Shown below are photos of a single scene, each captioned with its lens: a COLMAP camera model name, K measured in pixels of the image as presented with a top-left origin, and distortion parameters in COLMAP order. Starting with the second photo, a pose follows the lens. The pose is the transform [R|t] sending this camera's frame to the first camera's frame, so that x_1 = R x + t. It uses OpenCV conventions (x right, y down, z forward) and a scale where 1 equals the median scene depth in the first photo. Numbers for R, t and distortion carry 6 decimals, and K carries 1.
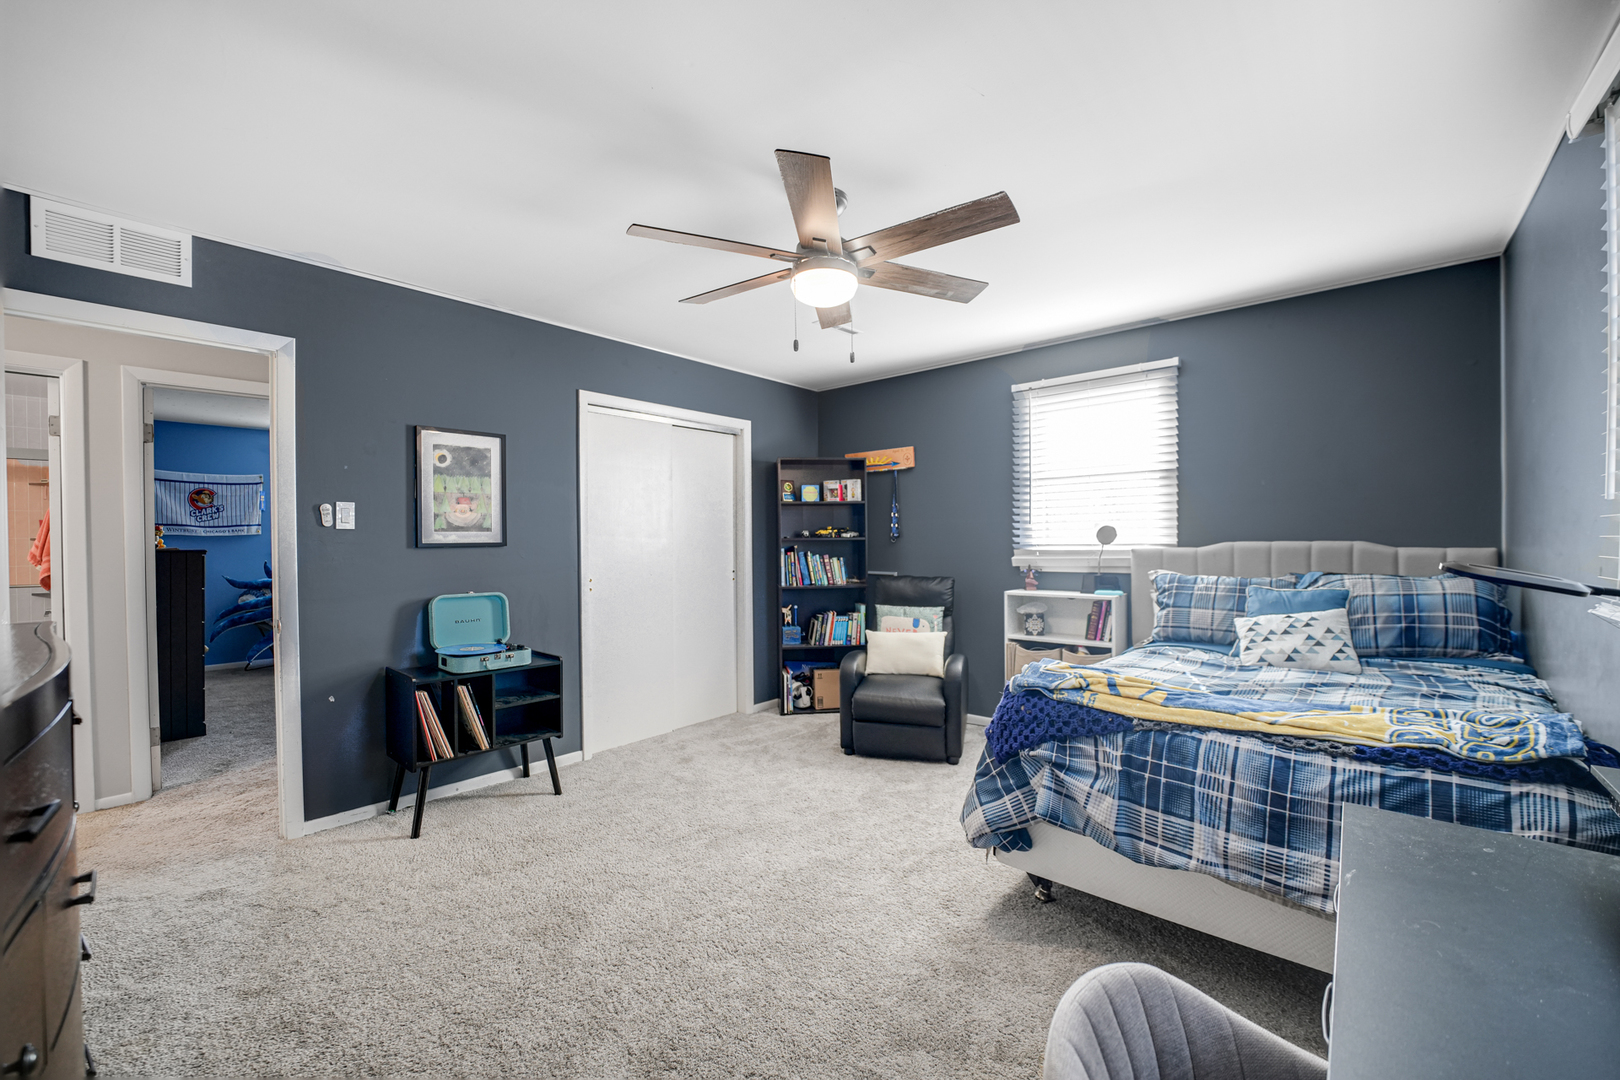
lens RADIAL K [[666.0, 0, 806.0], [0, 666.0, 544.6], [0, 0, 1]] dist [-0.032833, -0.000060]
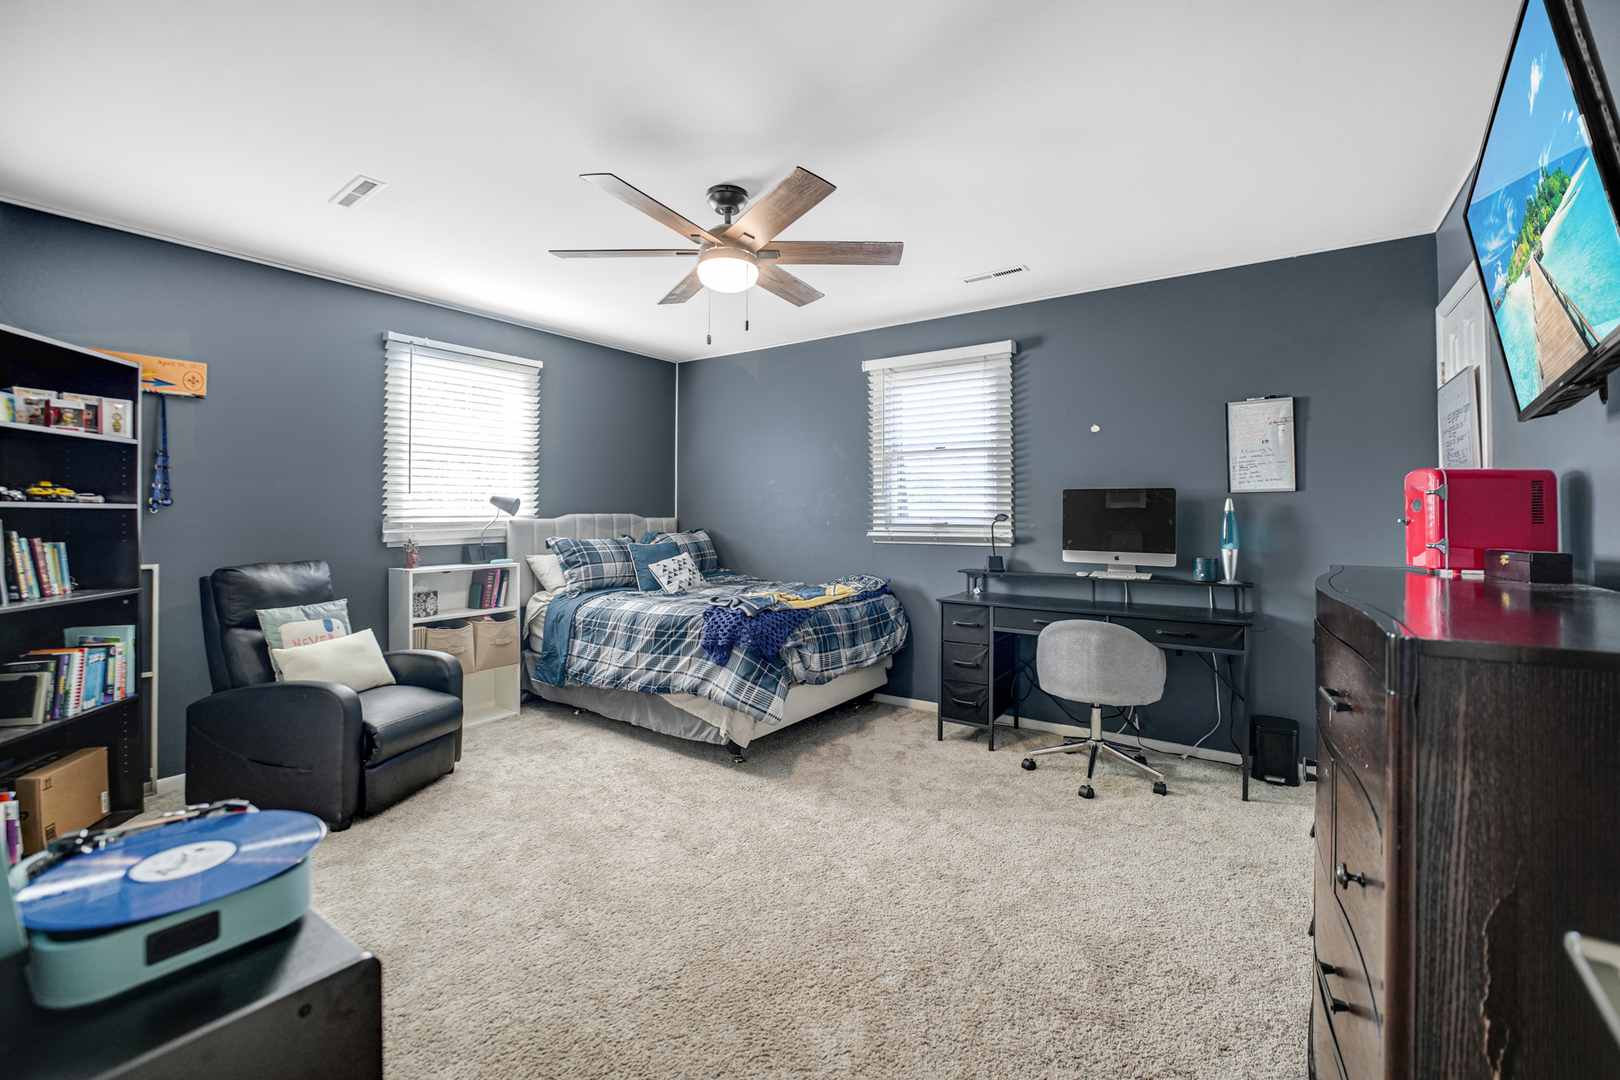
lens RADIAL K [[678.7, 0, 812.1], [0, 678.7, 511.7], [0, 0, 1]] dist [-0.032992, 0.000100]
pose [[-0.140314, 0.012785, 0.990024, -0.708526], [0.012322, 0.999862, -0.011165, 0.011541], [-0.990030, 0.010632, -0.140452, 0.665161]]
